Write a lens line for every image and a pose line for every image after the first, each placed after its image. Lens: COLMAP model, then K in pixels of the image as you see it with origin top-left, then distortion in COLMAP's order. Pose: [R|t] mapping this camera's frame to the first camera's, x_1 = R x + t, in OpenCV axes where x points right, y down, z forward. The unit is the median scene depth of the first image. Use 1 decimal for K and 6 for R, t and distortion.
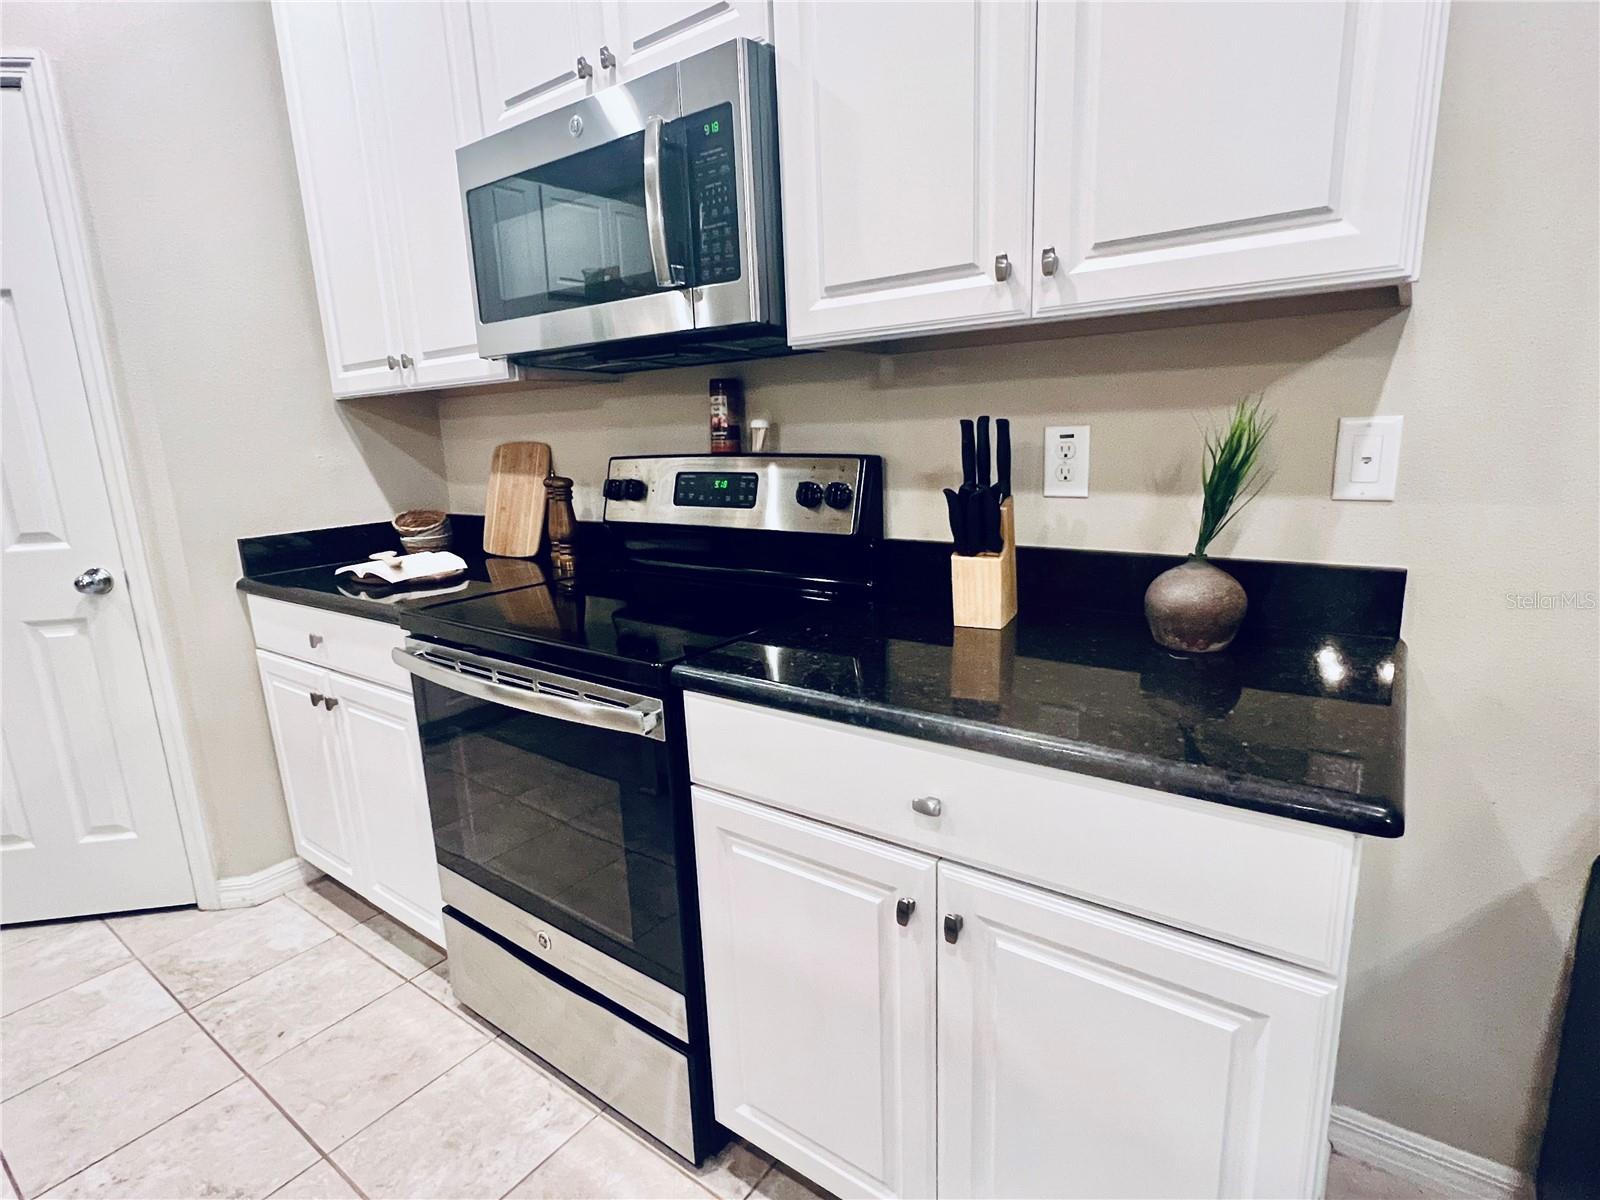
lens RADIAL K [[816.2, 0, 798.8], [0, 816.2, 599.9], [0, 0, 1]] dist [0.000839, -0.000241]
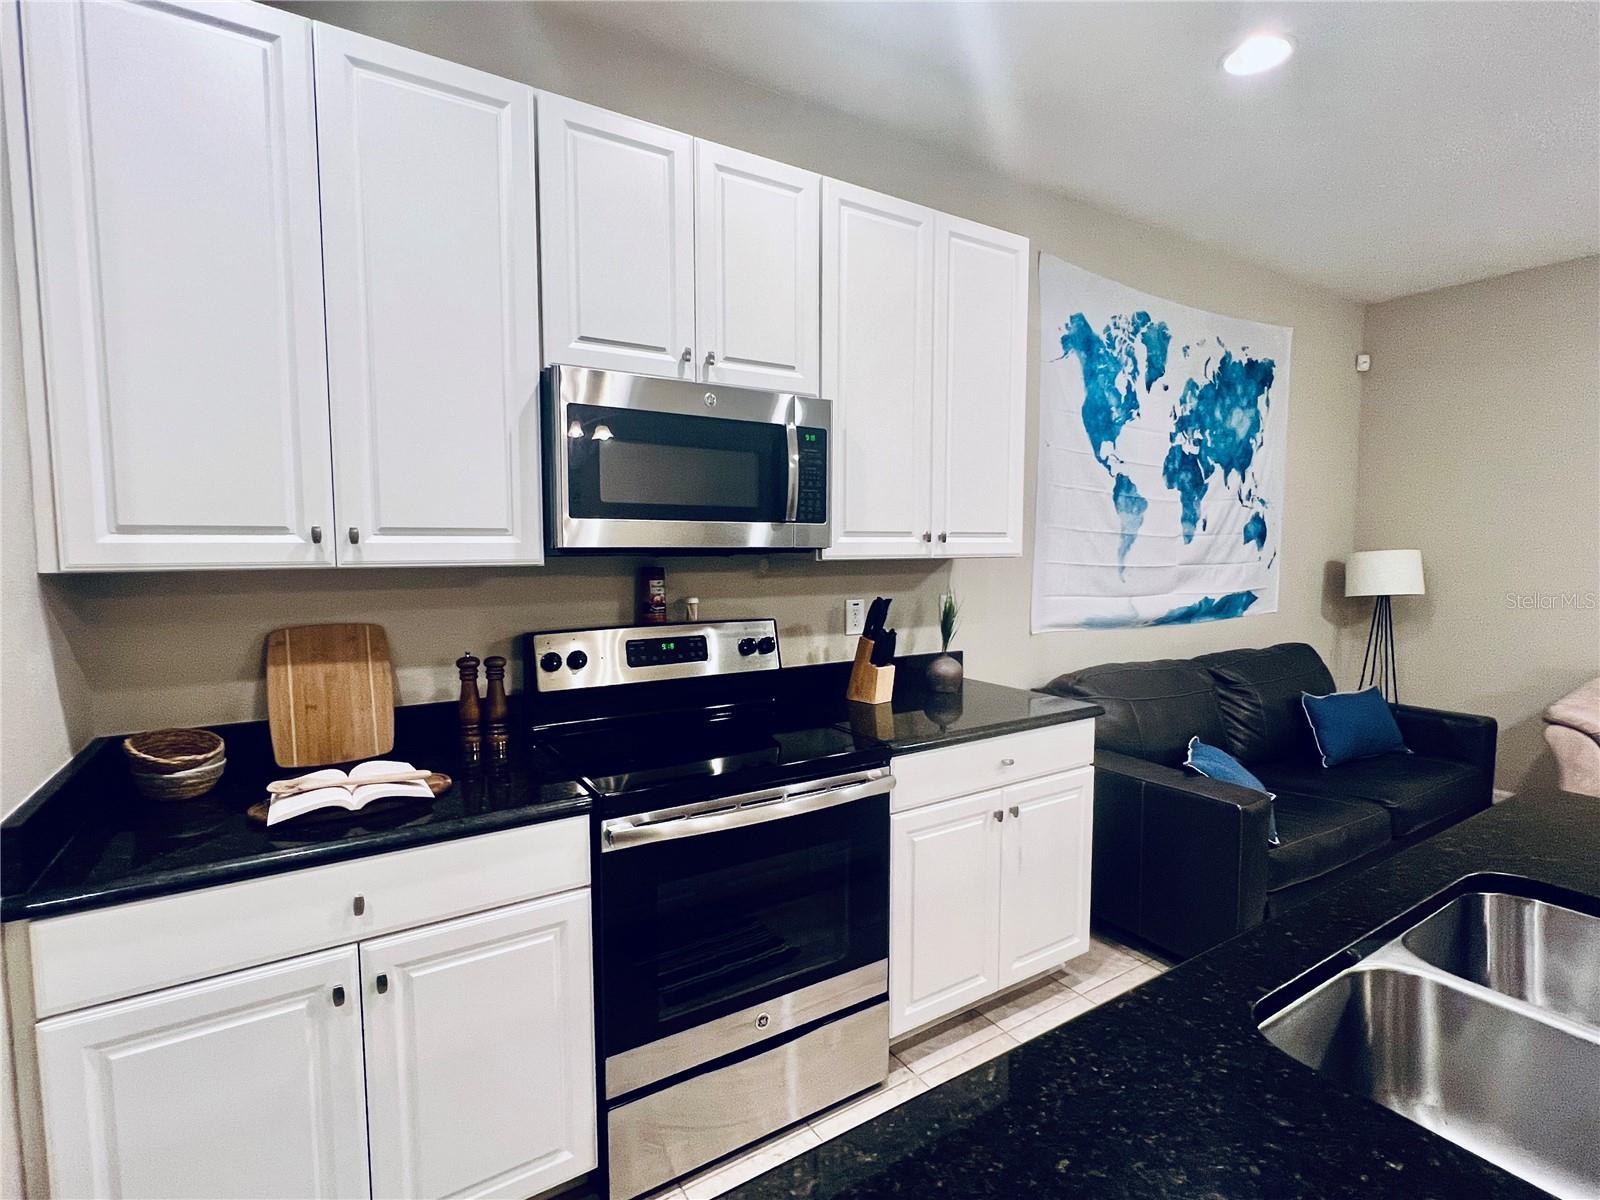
lens RADIAL K [[769.9, 0, 799.1], [0, 769.9, 594.9], [0, 0, 1]] dist [0.007374, 0.000245]
pose [[0.355416, -0.024999, 0.934374, -1.231888], [0.181032, 0.982555, -0.042572, -0.139697], [-0.917010, 0.184282, 0.353742, 0.380108]]
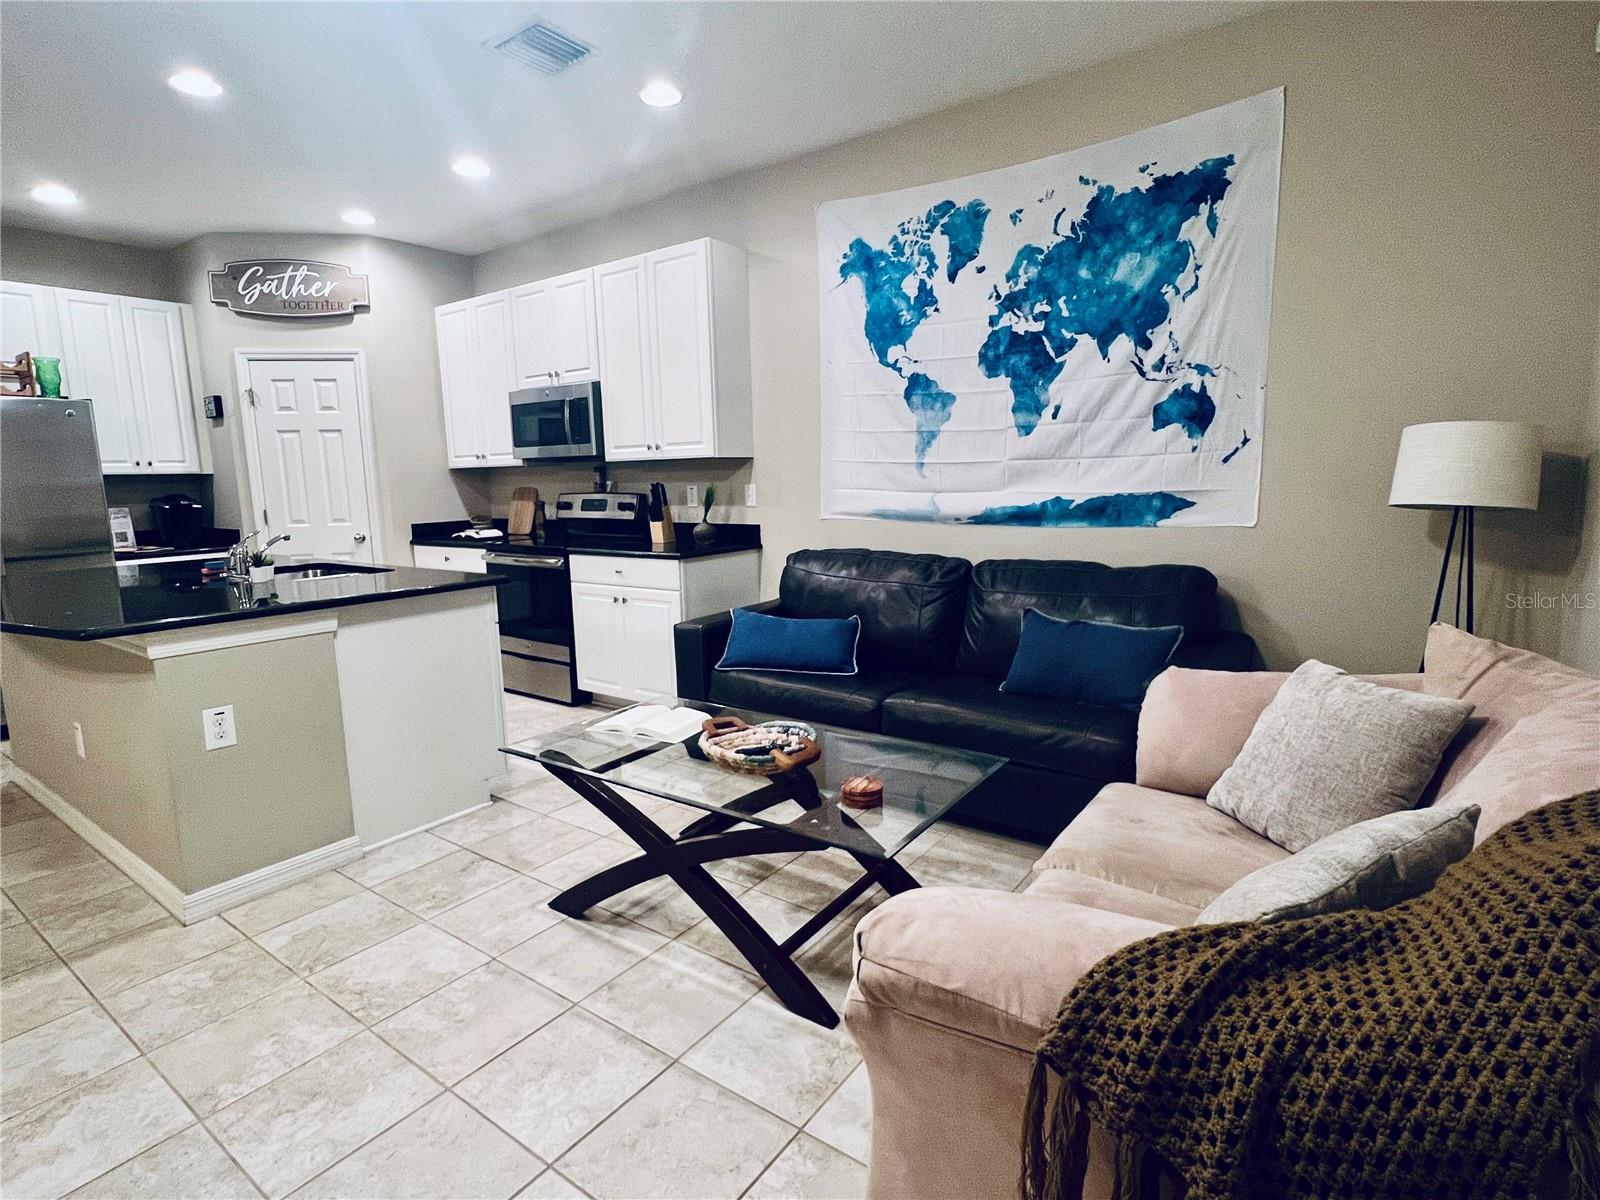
lens RADIAL K [[816.2, 0, 803.7], [0, 816.2, 597.3], [0, 0, 1]] dist [0.000839, -0.000241]
pose [[0.999796, 0.014839, 0.013687, 0.619574], [-0.013949, 0.997914, -0.063027, 0.369921], [-0.014593, 0.062824, 0.997918, -1.909776]]
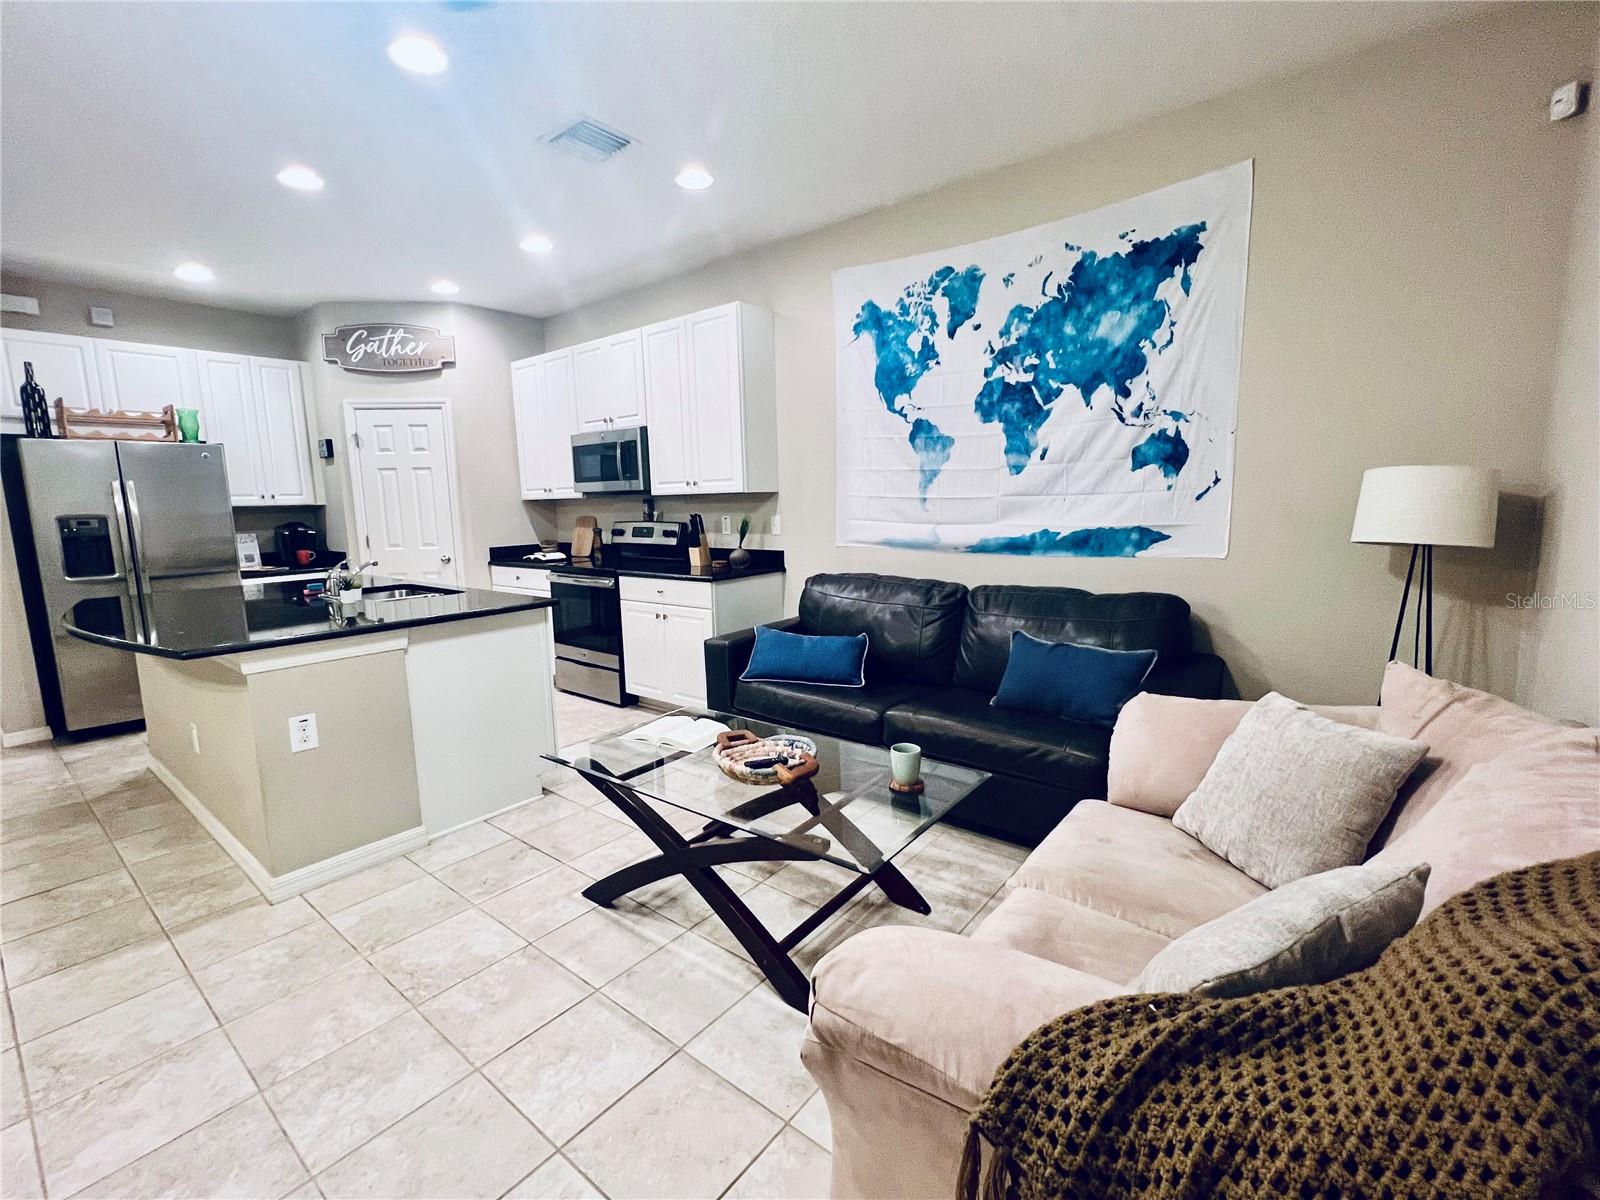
lens RADIAL K [[701.8, 0, 804.0], [0, 701.8, 597.0], [0, 0, 1]] dist [0.002553, -0.000260]
pose [[0.999212, 0.020760, -0.033839, 0.675907], [-0.023118, 0.997218, -0.070862, 0.324414], [0.032274, 0.071589, 0.996912, -1.859414]]
